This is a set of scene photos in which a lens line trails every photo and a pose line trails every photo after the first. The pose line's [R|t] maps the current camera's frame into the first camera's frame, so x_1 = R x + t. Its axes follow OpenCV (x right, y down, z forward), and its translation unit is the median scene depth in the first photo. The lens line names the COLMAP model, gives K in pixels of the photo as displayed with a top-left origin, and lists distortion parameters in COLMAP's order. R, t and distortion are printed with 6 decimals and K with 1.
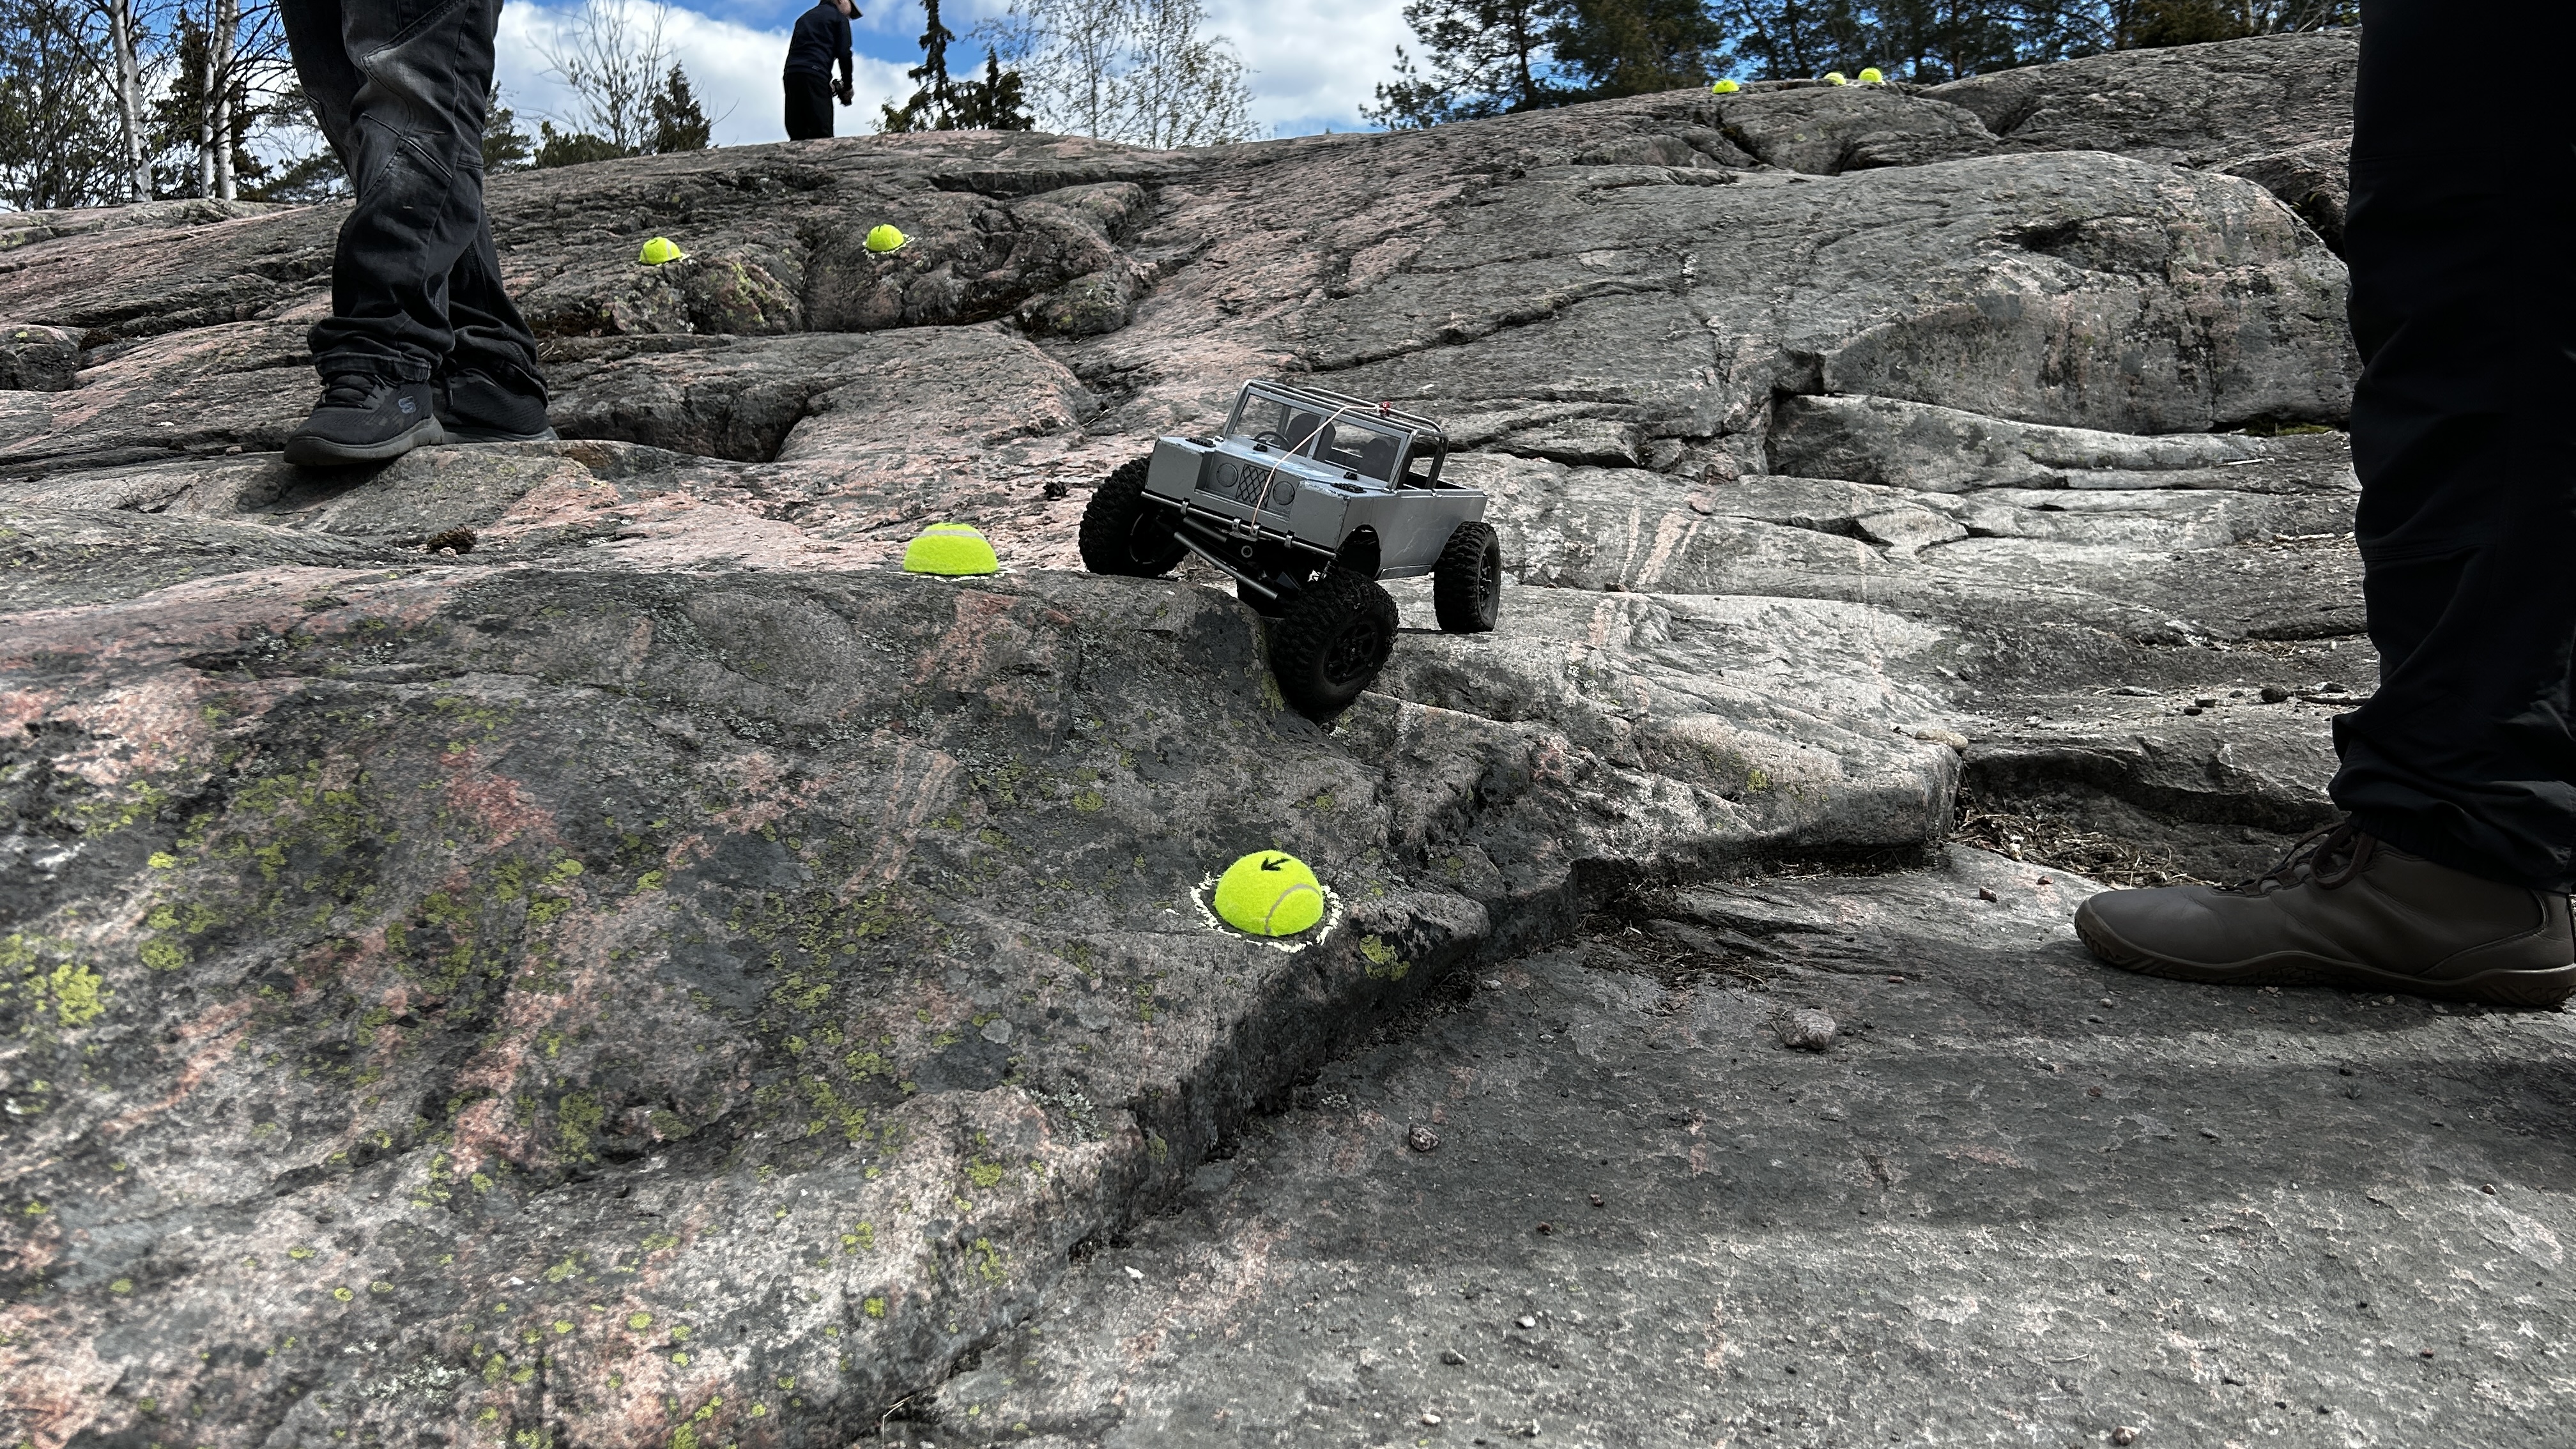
lens RADIAL K [[1878.1, 0, 1288.0], [0, 1878.1, 724.5], [0, 0, 1]] dist [0.052274, -0.069154]
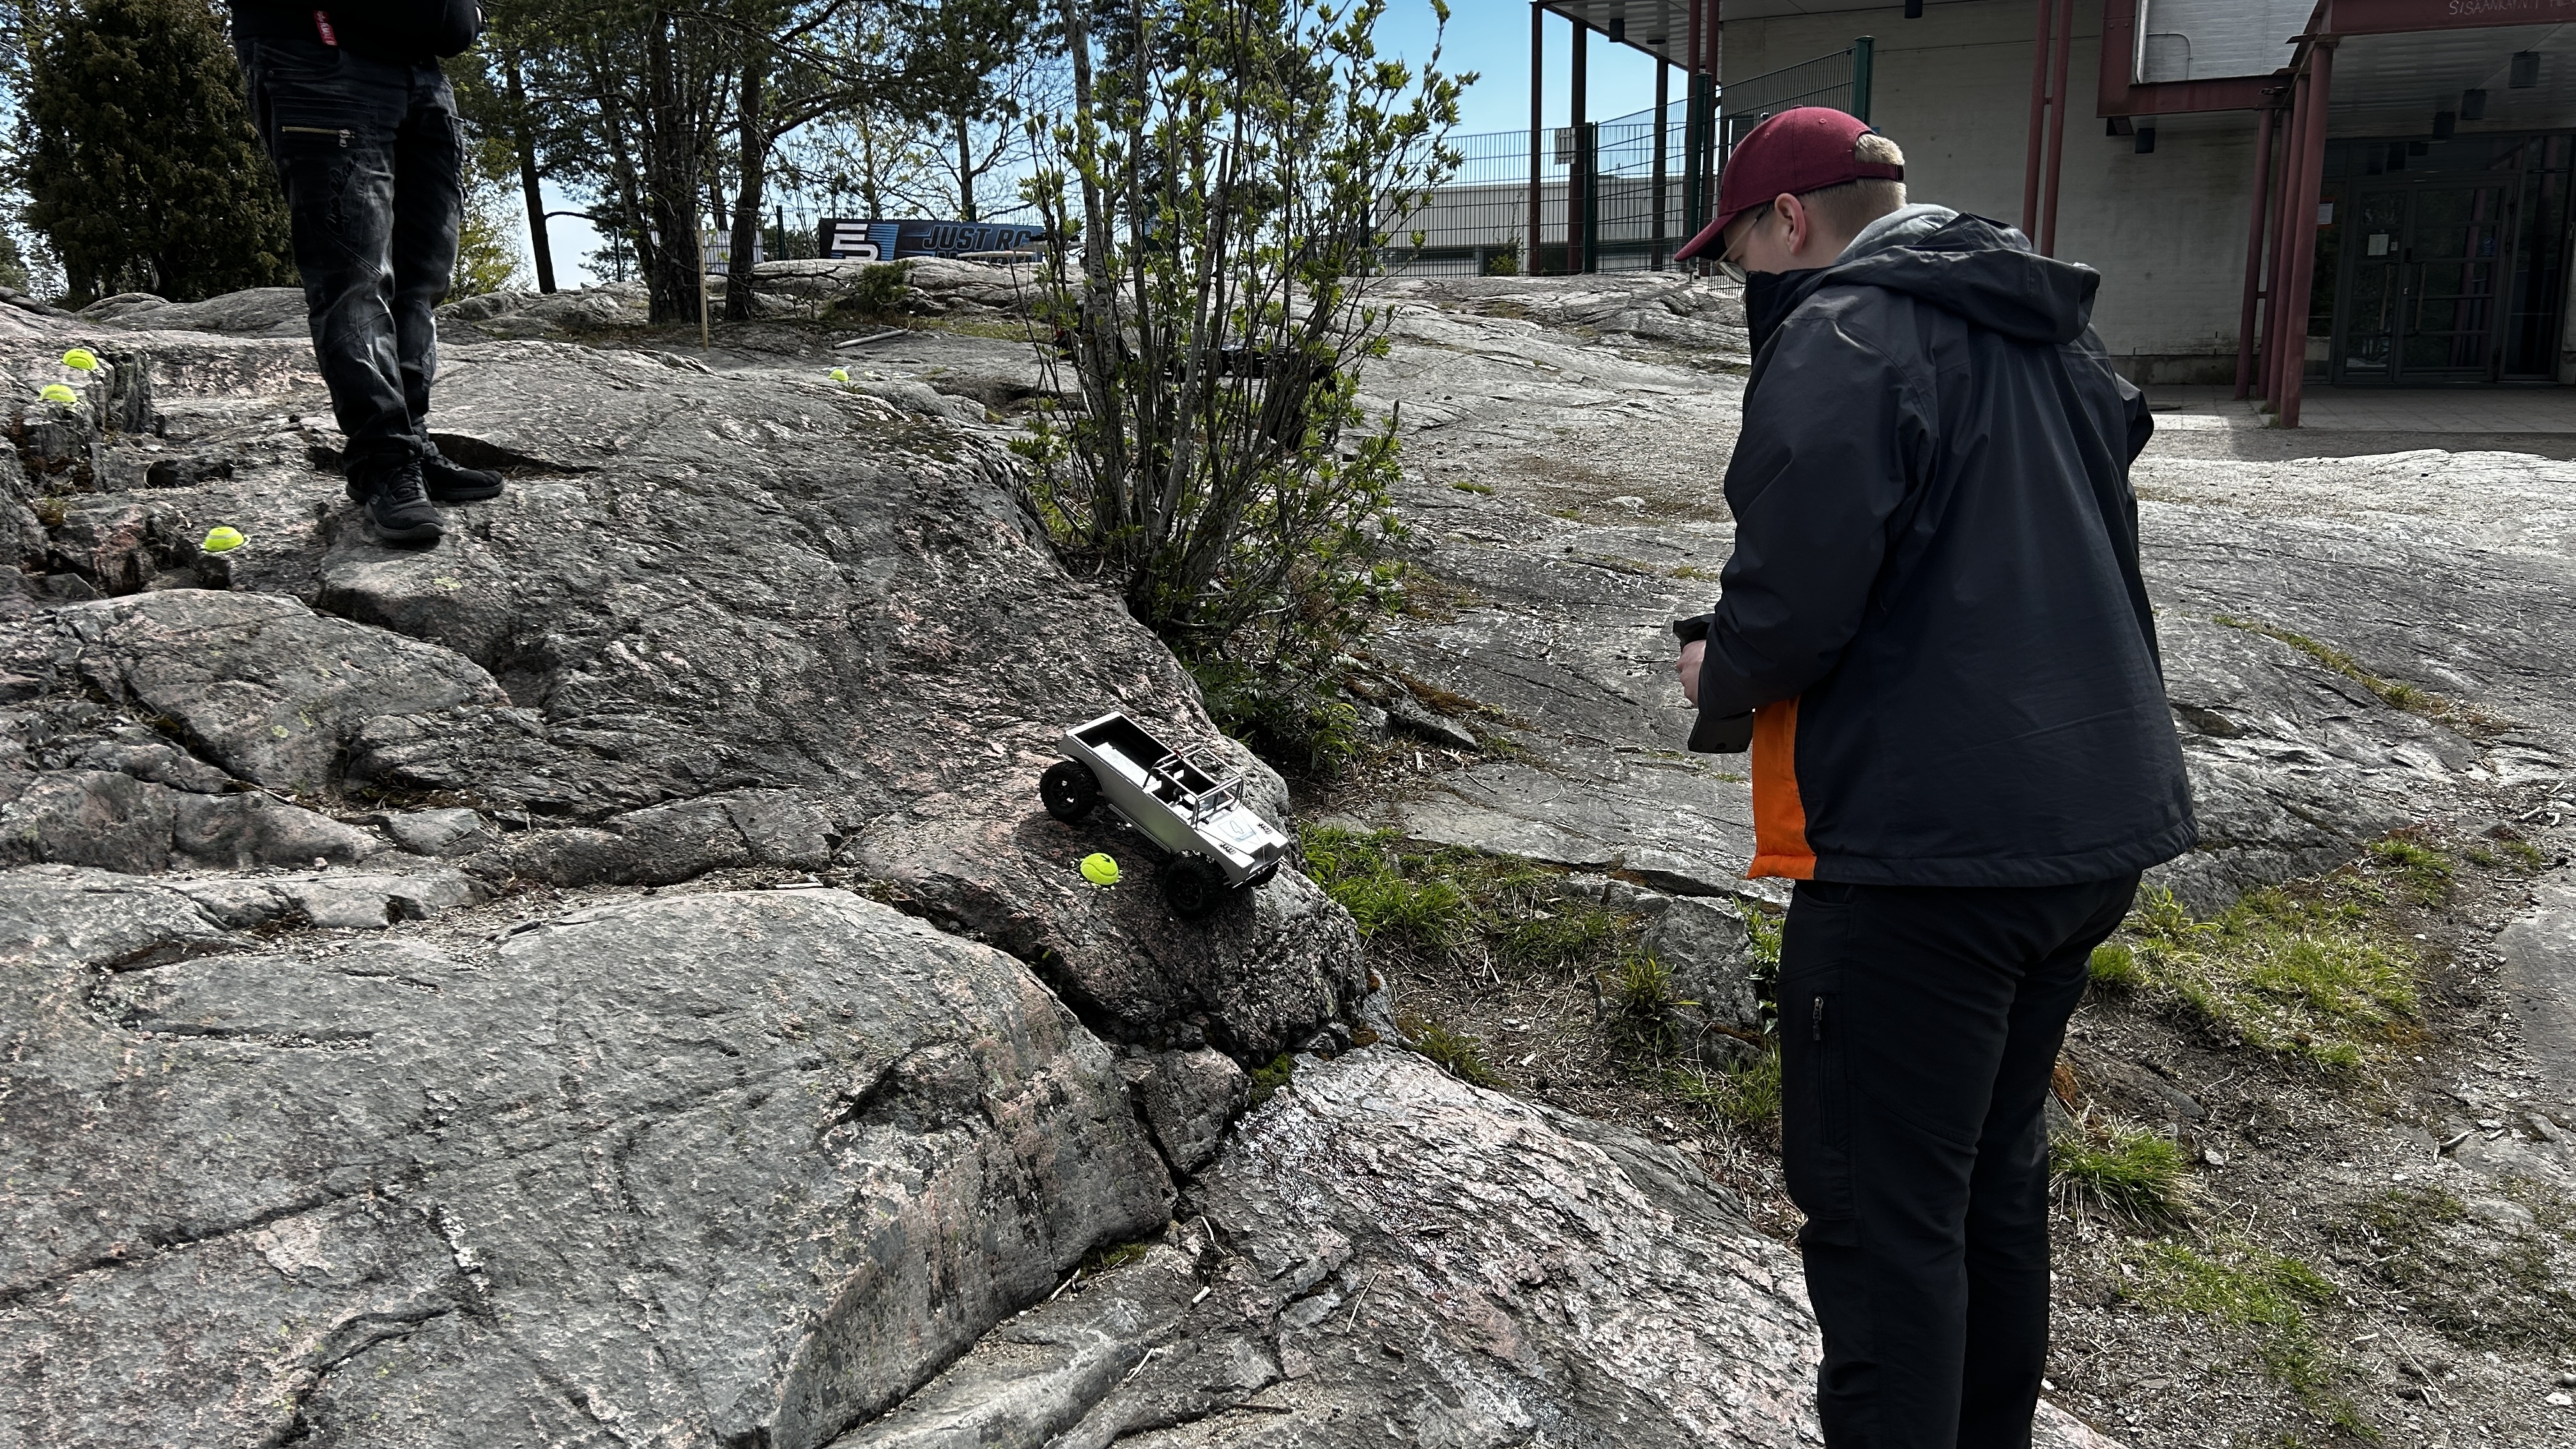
lens RADIAL K [[1878.1, 0, 1288.0], [0, 1878.1, 724.5], [0, 0, 1]] dist [0.052274, -0.069154]
pose [[0.528884, -0.137431, 0.837493, -0.333894], [0.078987, 0.990490, 0.112656, -0.902806], [-0.845011, 0.006570, 0.534709, 0.696772]]
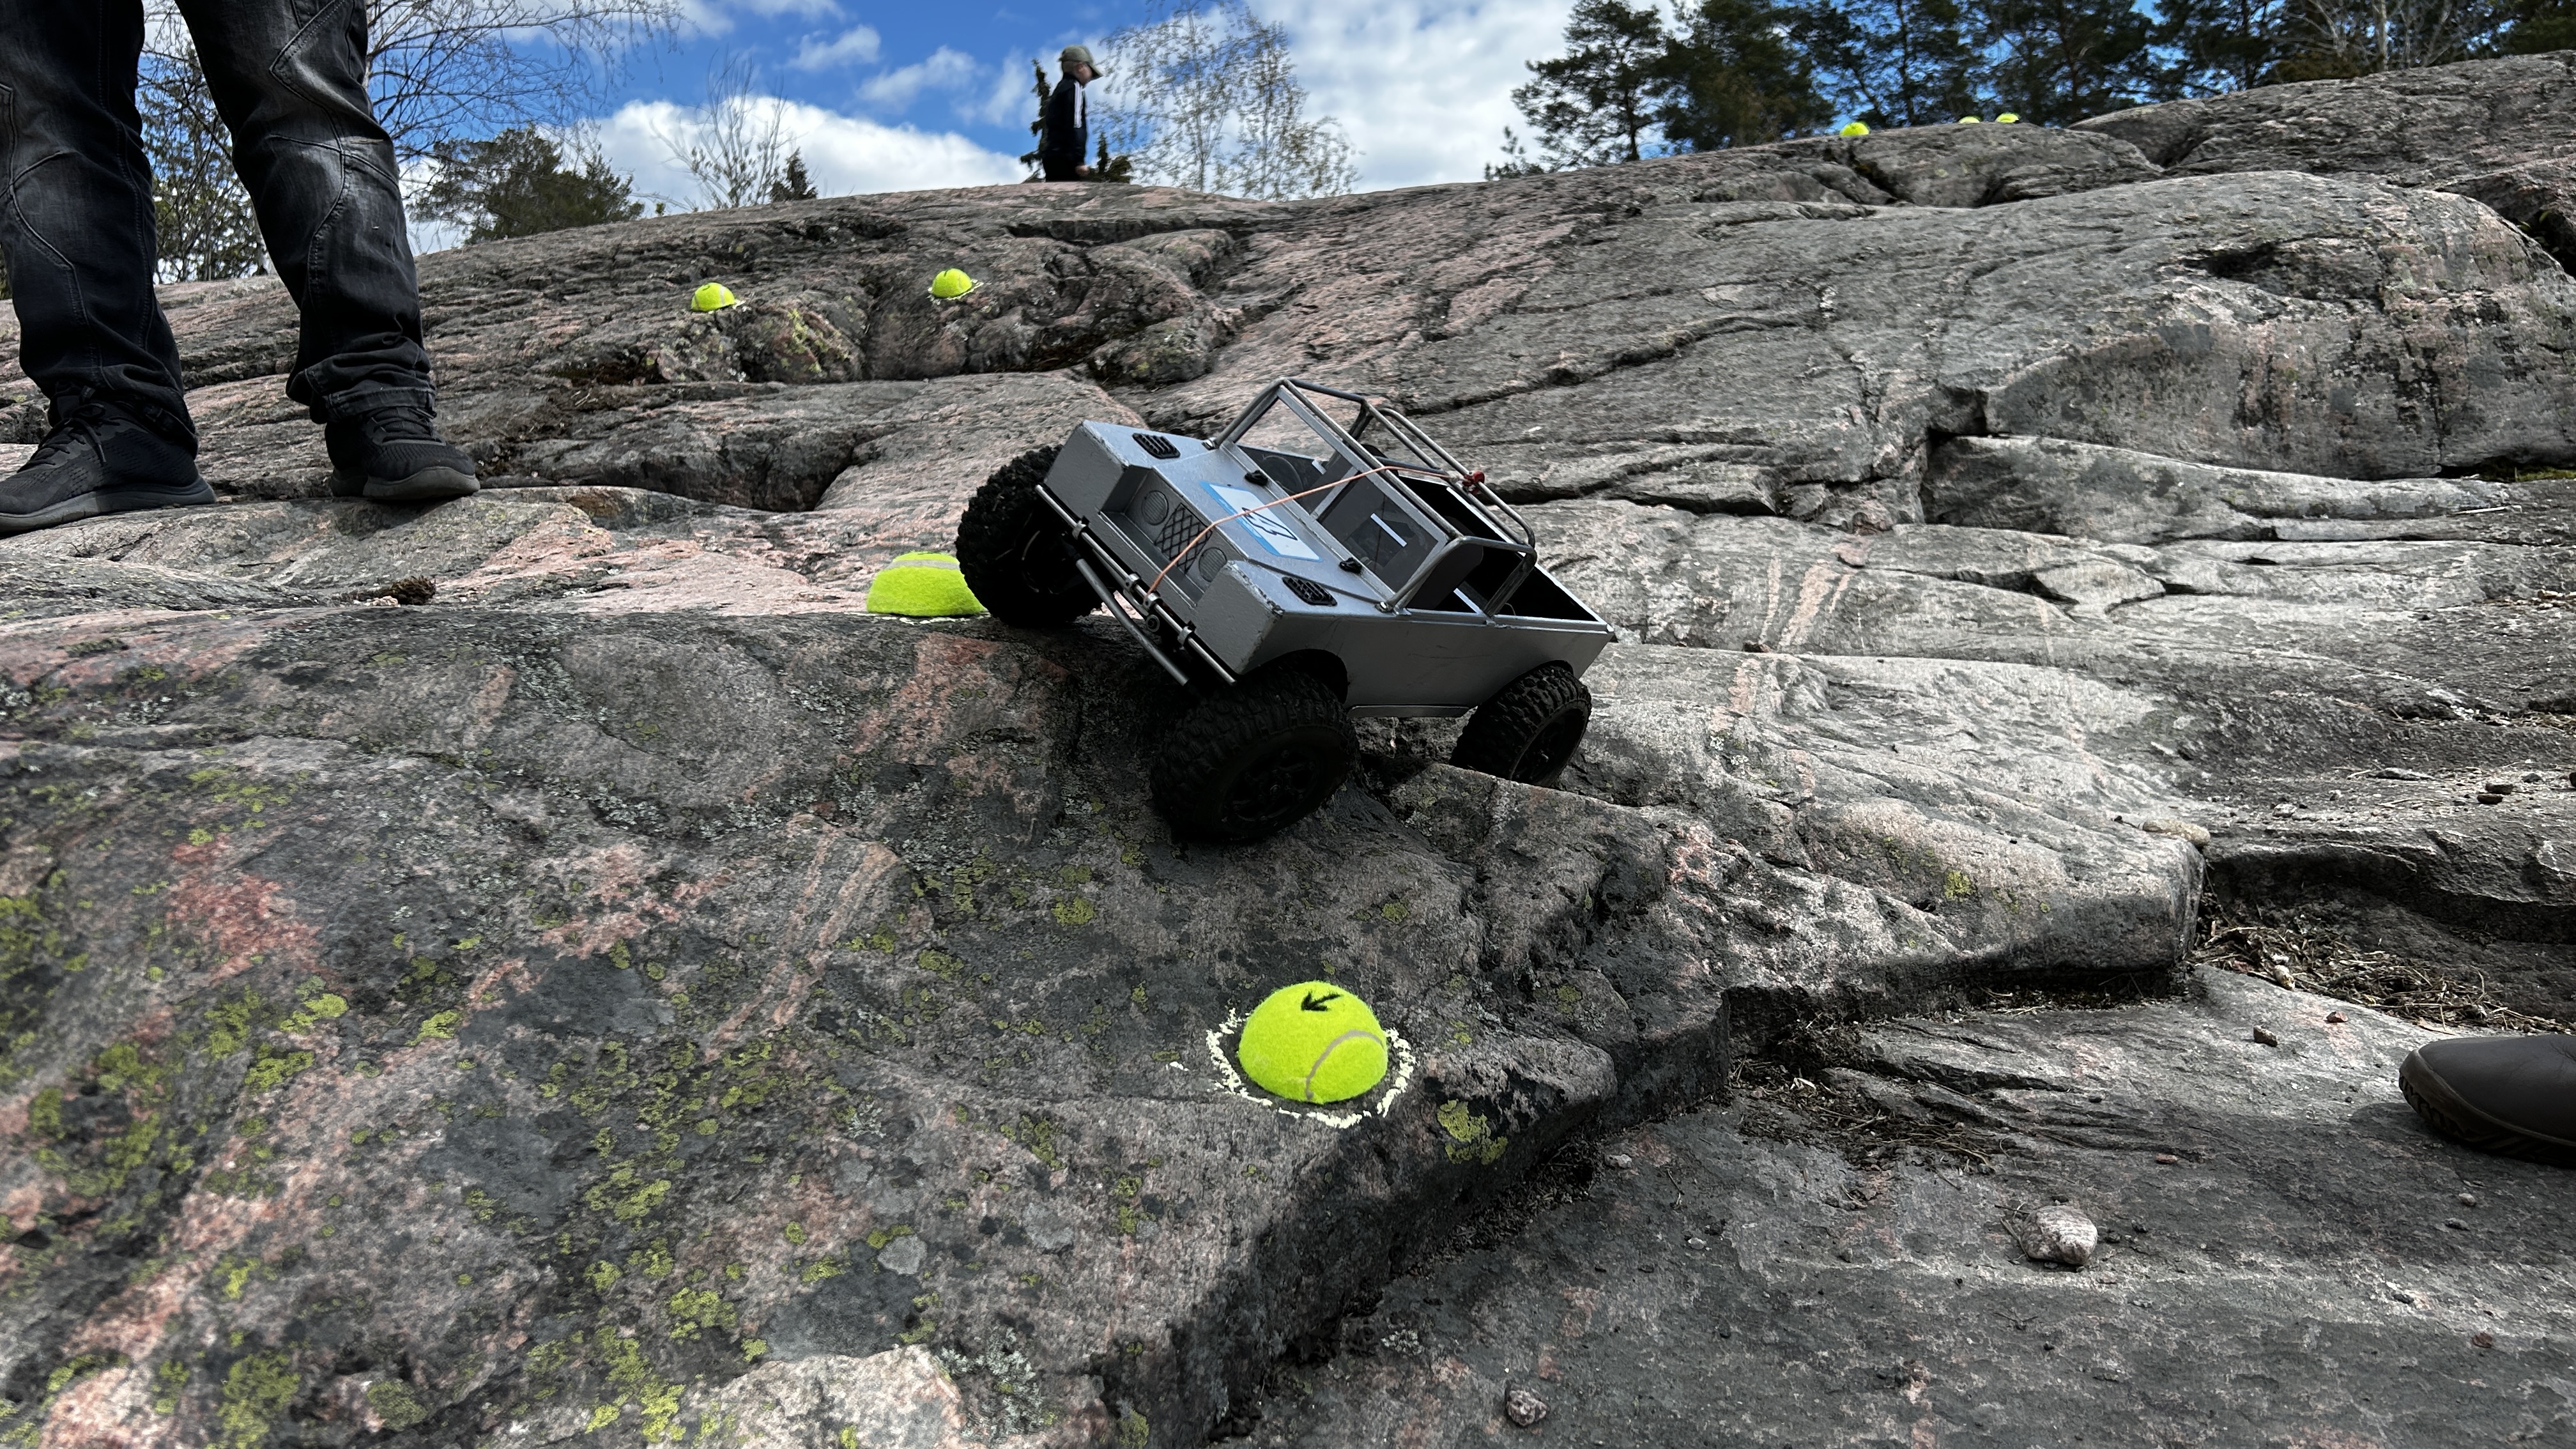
lens RADIAL K [[1878.1, 0, 1288.0], [0, 1878.1, 724.5], [0, 0, 1]] dist [0.052274, -0.069154]
pose [[0.998382, 0.003736, -0.056737, 0.014278], [-0.006121, 0.999102, -0.041915, -0.001833], [0.056529, 0.042195, 0.997509, 0.177575]]
